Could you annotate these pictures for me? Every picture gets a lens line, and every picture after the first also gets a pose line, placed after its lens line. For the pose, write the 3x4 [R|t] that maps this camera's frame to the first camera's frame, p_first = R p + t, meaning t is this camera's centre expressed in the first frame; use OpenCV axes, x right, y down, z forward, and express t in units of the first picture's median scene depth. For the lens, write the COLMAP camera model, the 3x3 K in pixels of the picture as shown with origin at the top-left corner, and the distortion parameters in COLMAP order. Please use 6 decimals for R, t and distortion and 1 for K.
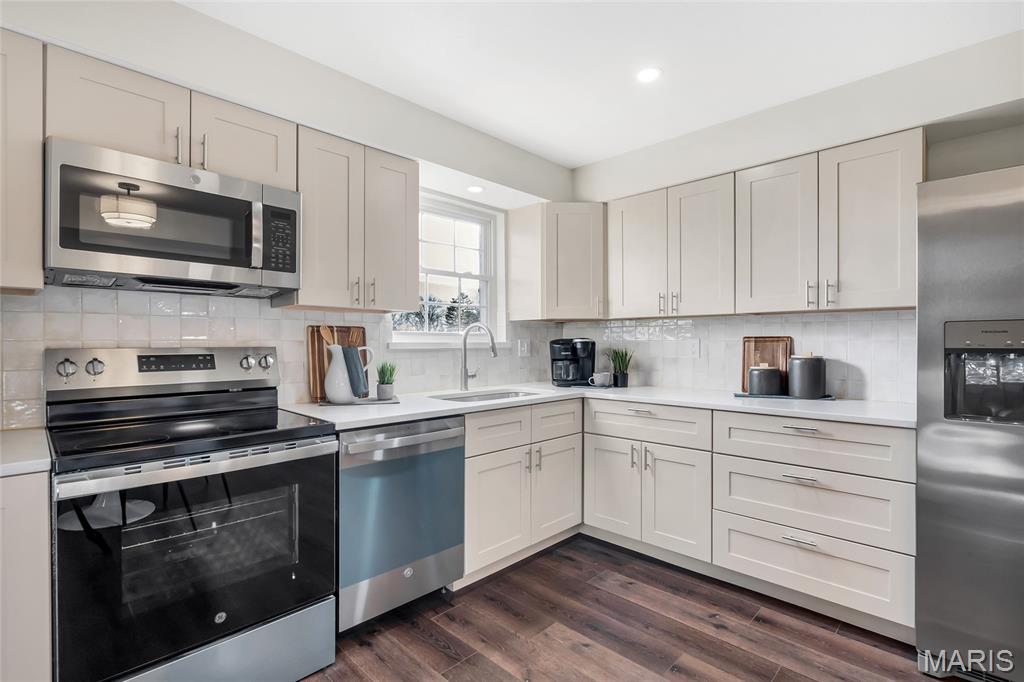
lens RADIAL K [[482.0, 0, 514.4], [0, 482.0, 342.7], [0, 0, 1]] dist [-0.004858, 0.000718]
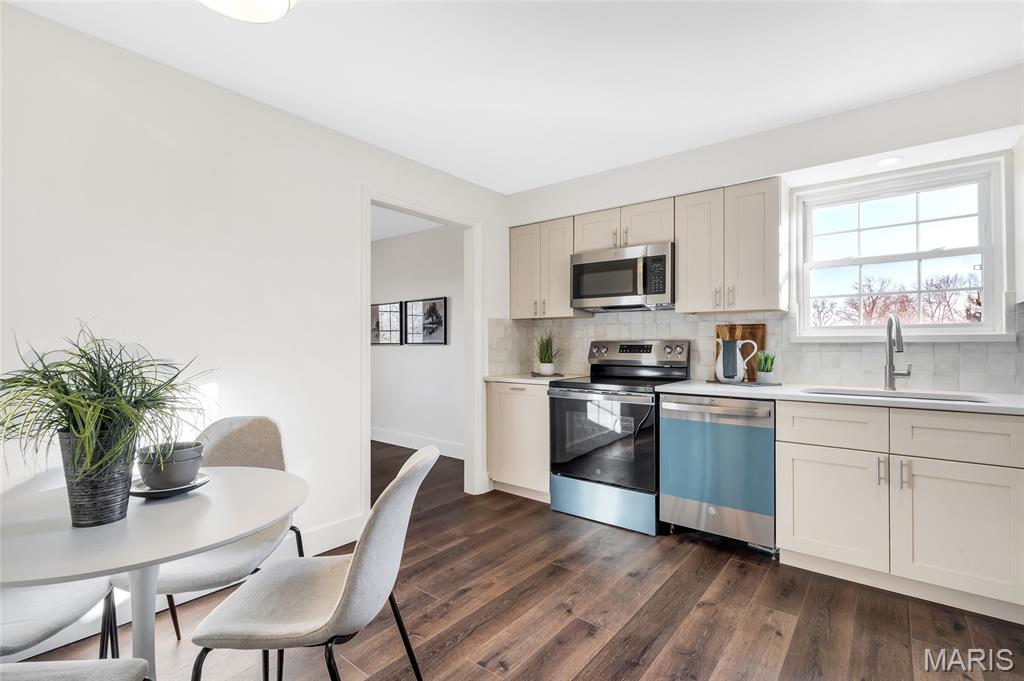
lens RADIAL K [[482.0, 0, 515.8], [0, 482.0, 342.2], [0, 0, 1]] dist [-0.004858, 0.000718]
pose [[0.099534, -0.001351, -0.995033, 0.925504], [0.001240, 0.999998, -0.001234, 0.015707], [0.995033, -0.001111, 0.099536, 0.297046]]
